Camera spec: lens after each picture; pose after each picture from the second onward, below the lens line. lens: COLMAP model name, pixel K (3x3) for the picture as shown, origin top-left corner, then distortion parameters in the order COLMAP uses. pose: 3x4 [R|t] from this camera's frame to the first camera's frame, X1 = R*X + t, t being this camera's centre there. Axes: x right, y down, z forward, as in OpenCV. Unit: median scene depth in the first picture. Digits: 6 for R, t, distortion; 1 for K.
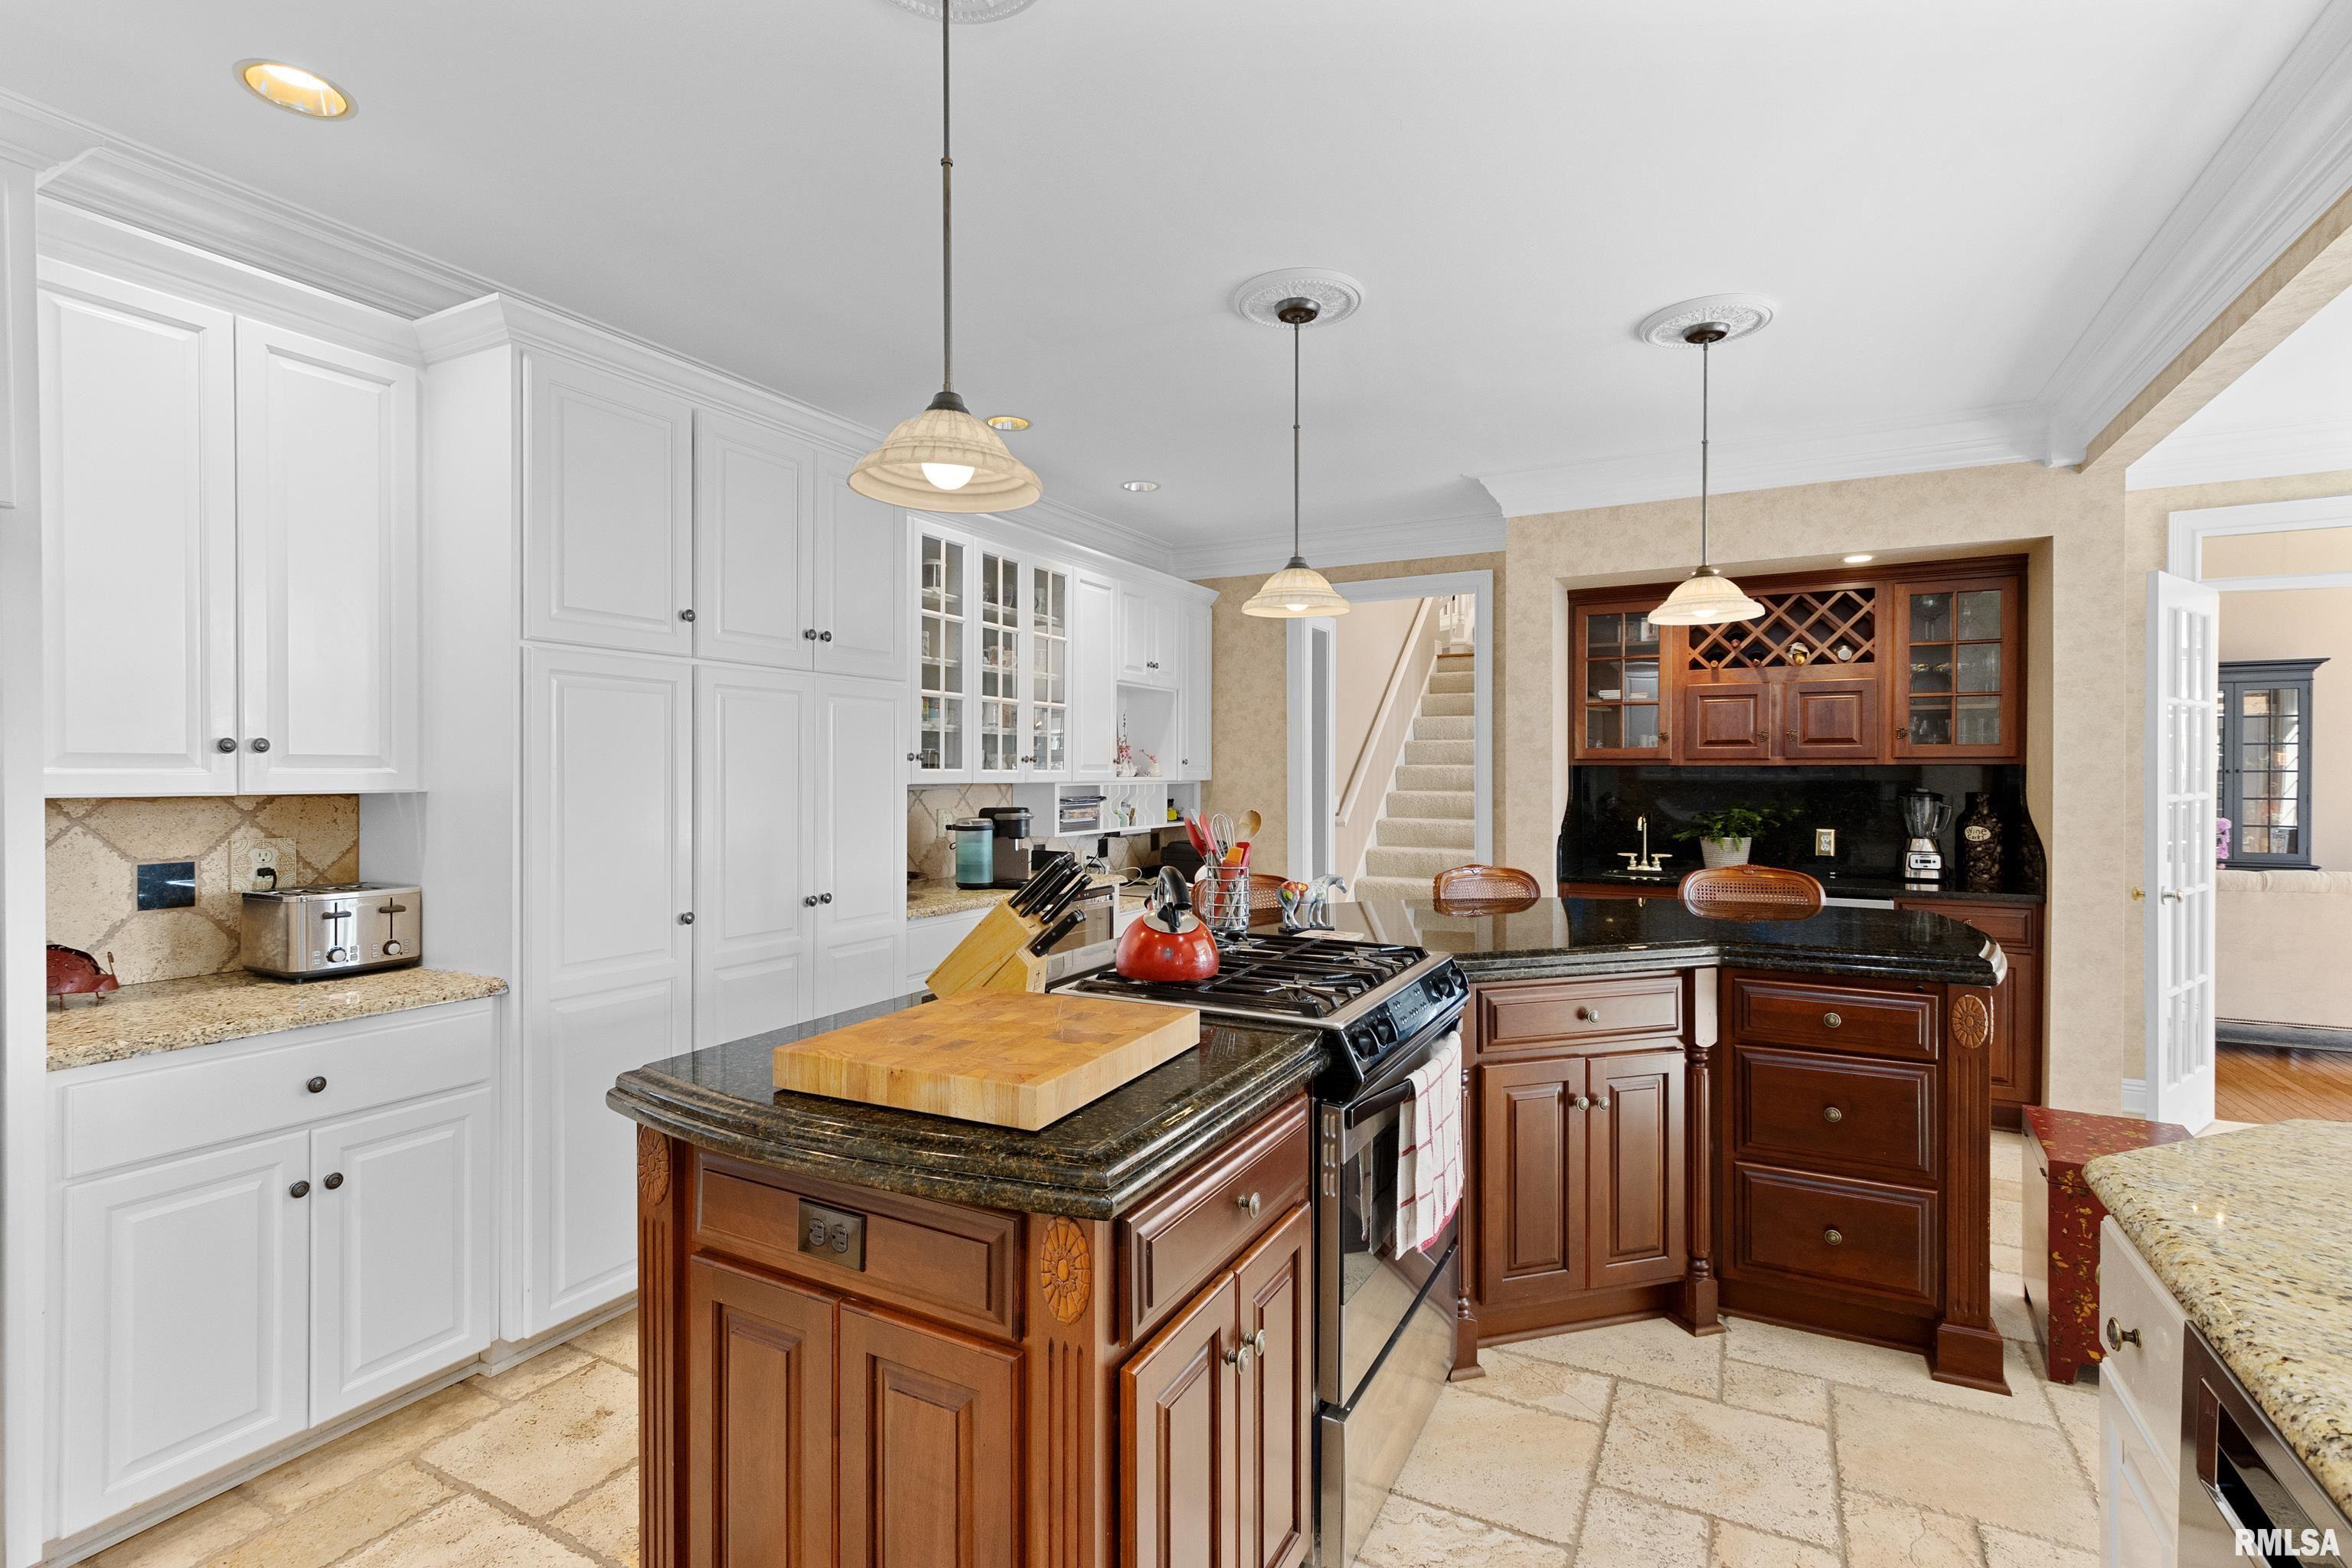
lens RADIAL K [[1094.2, 0, 1161.3], [0, 1094.2, 783.7], [0, 0, 1]] dist [-0.003243, -0.006636]
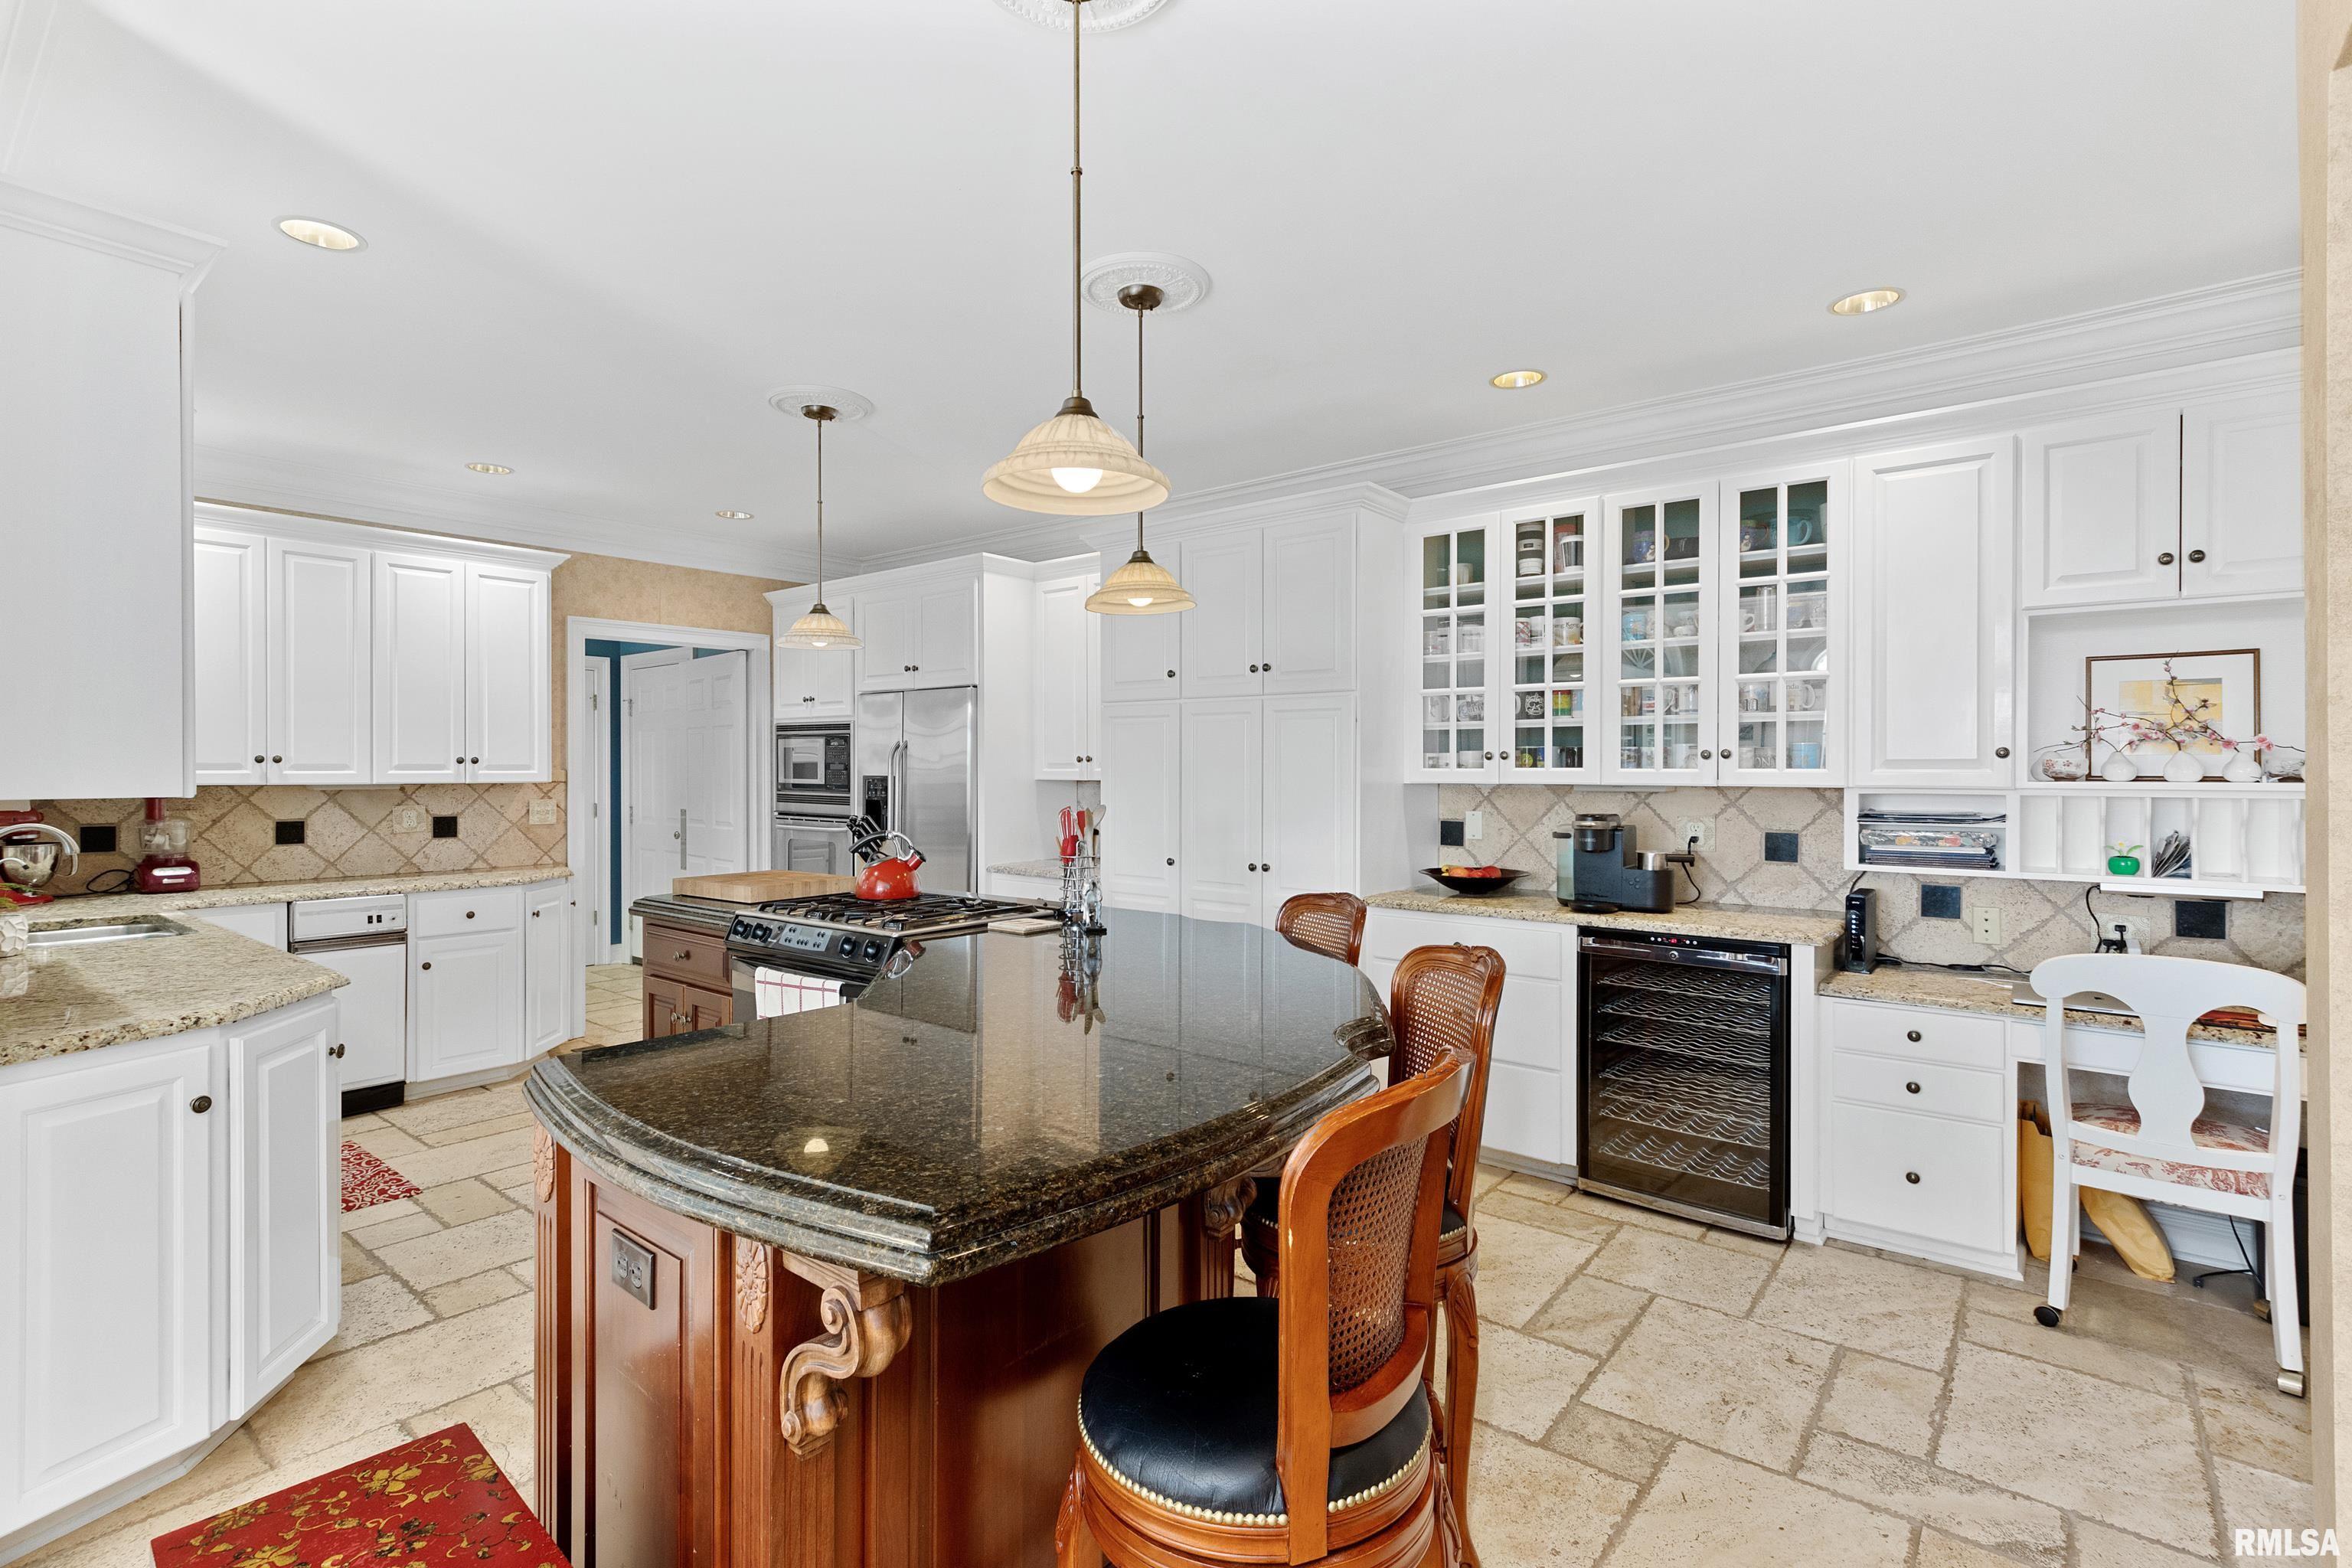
lens RADIAL K [[1094.2, 0, 1167.3], [0, 1094.2, 778.5], [0, 0, 1]] dist [-0.003243, -0.006636]
pose [[-0.177603, 0.010815, -0.984043, 0.725127], [-0.007570, 0.999895, 0.012355, -0.012388], [0.984073, 0.009644, -0.177502, 0.805366]]
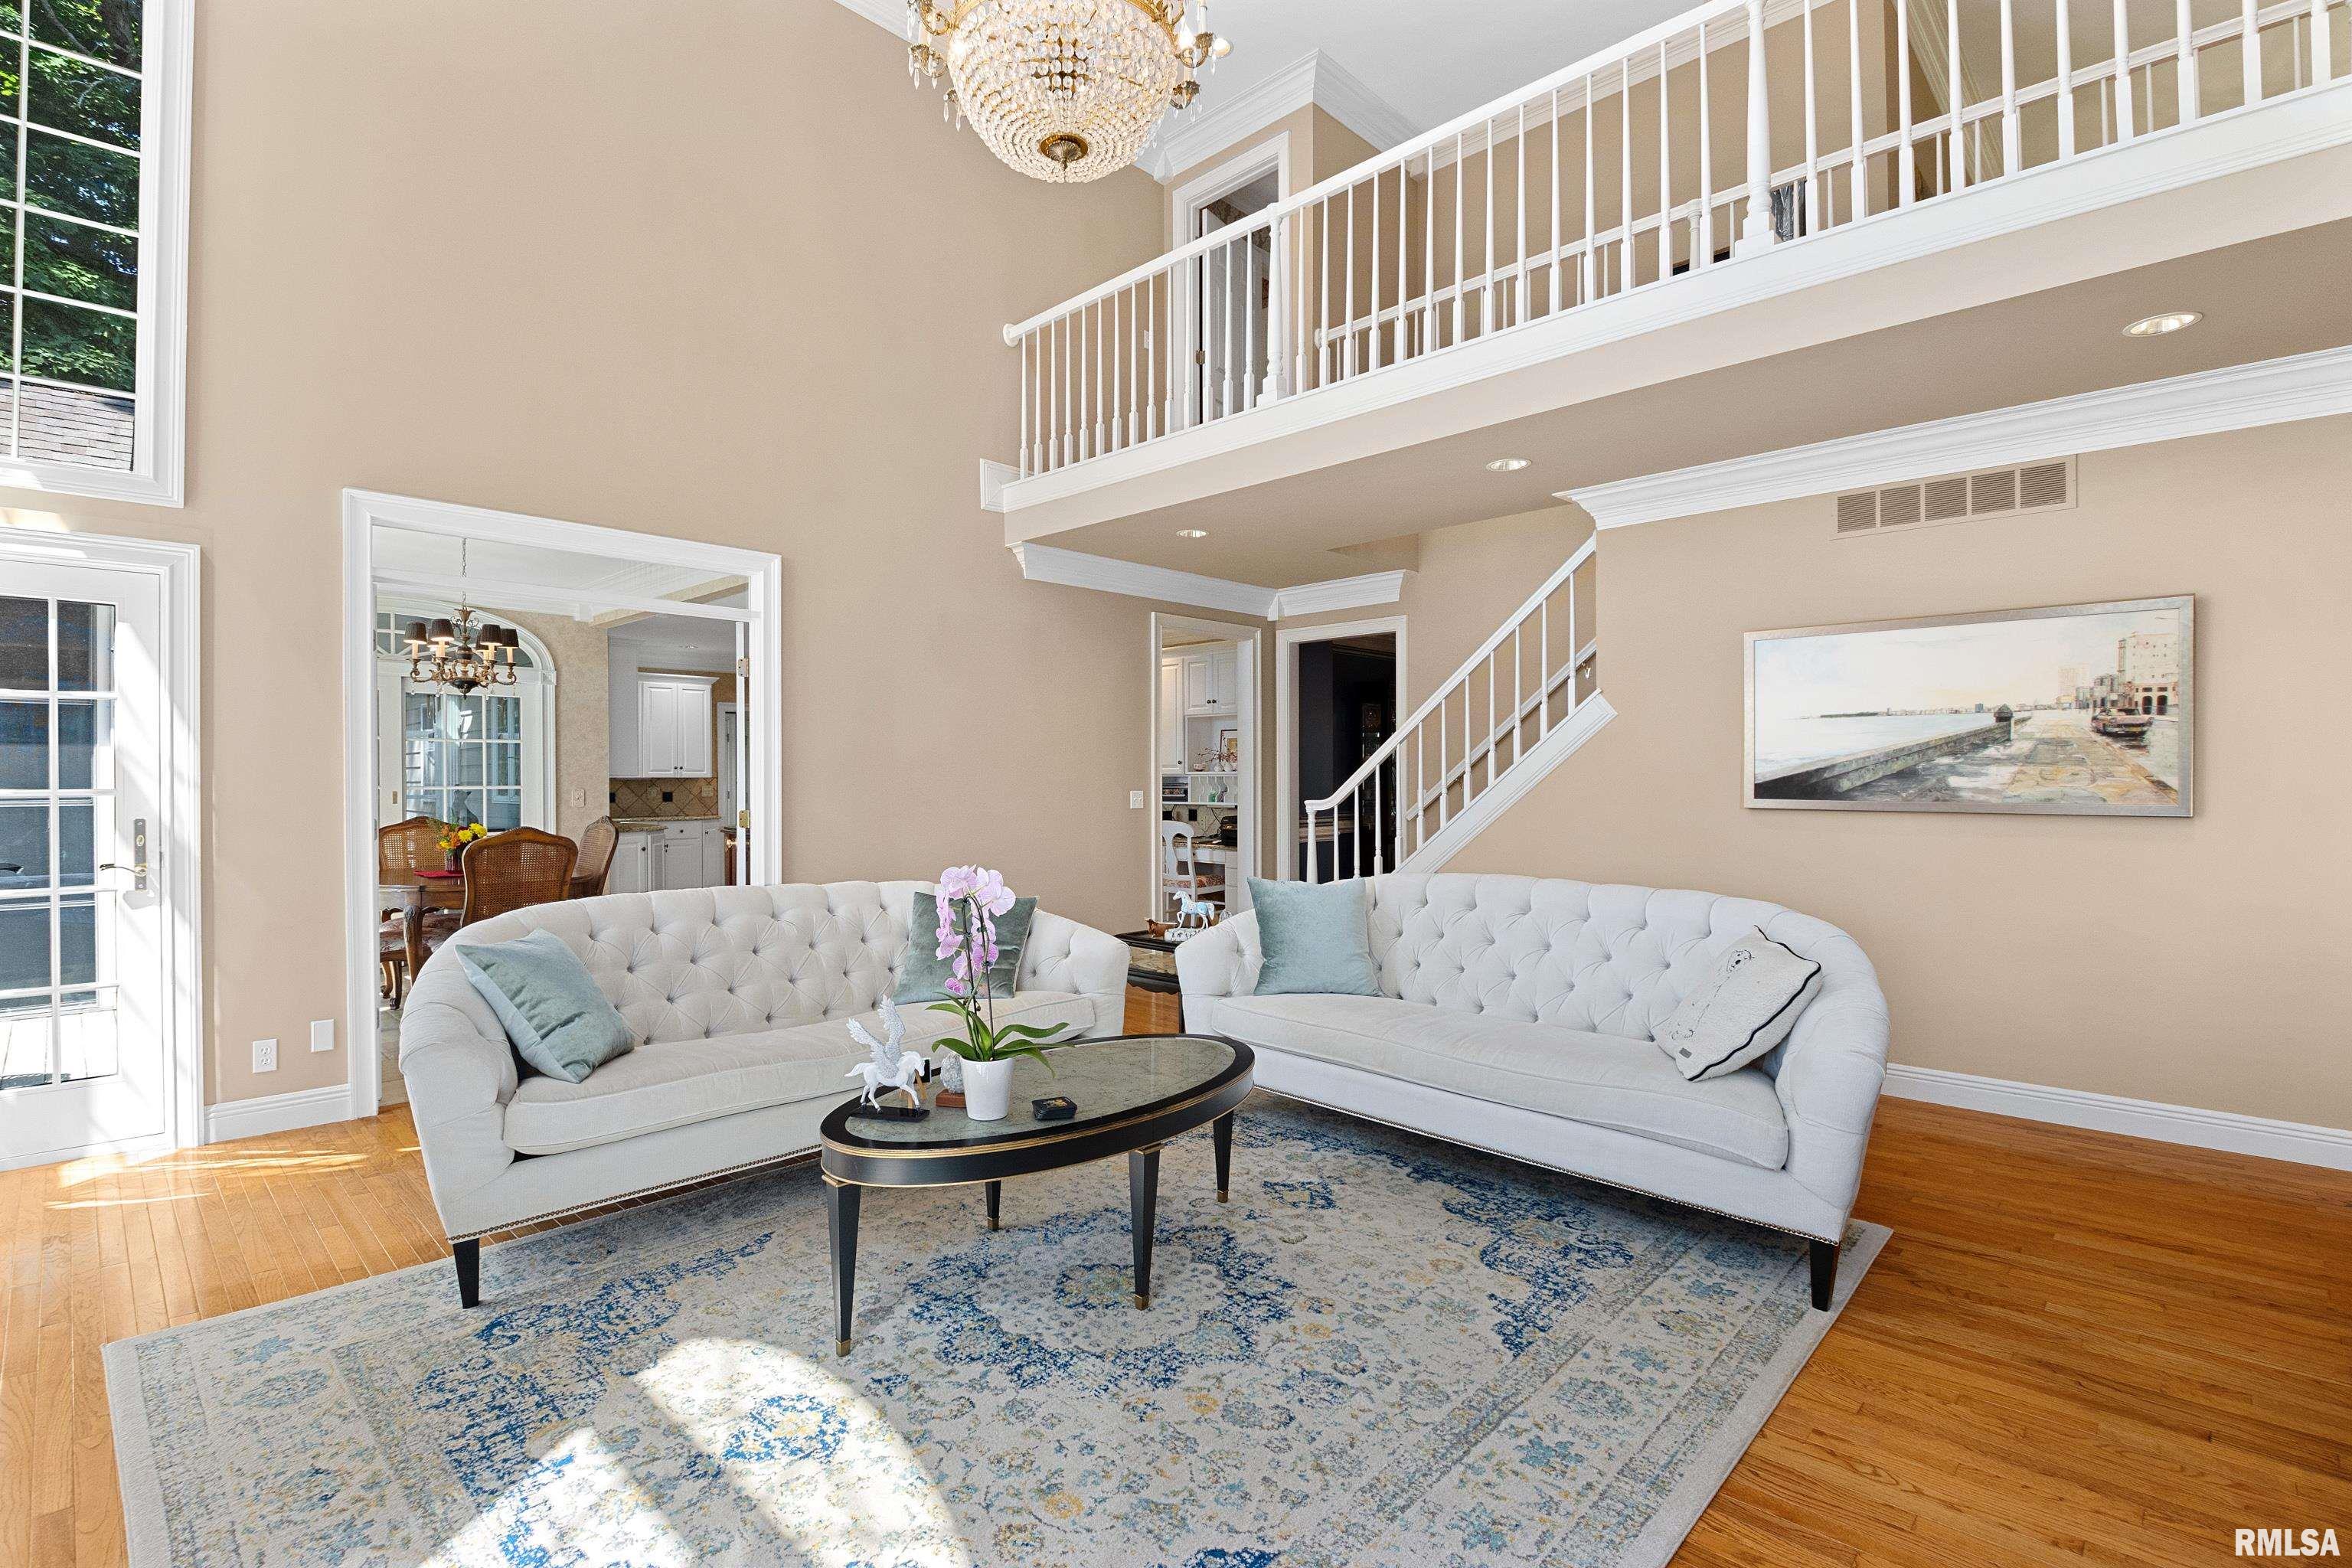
lens RADIAL K [[1094.2, 0, 1167.0], [0, 1094.2, 785.1], [0, 0, 1]] dist [-0.003243, -0.006636]
pose [[-0.272758, 0.007306, -0.962055, 1.927685], [-0.004122, 0.999953, 0.008763, 0.001712], [0.962074, 0.006355, -0.272715, 1.723420]]
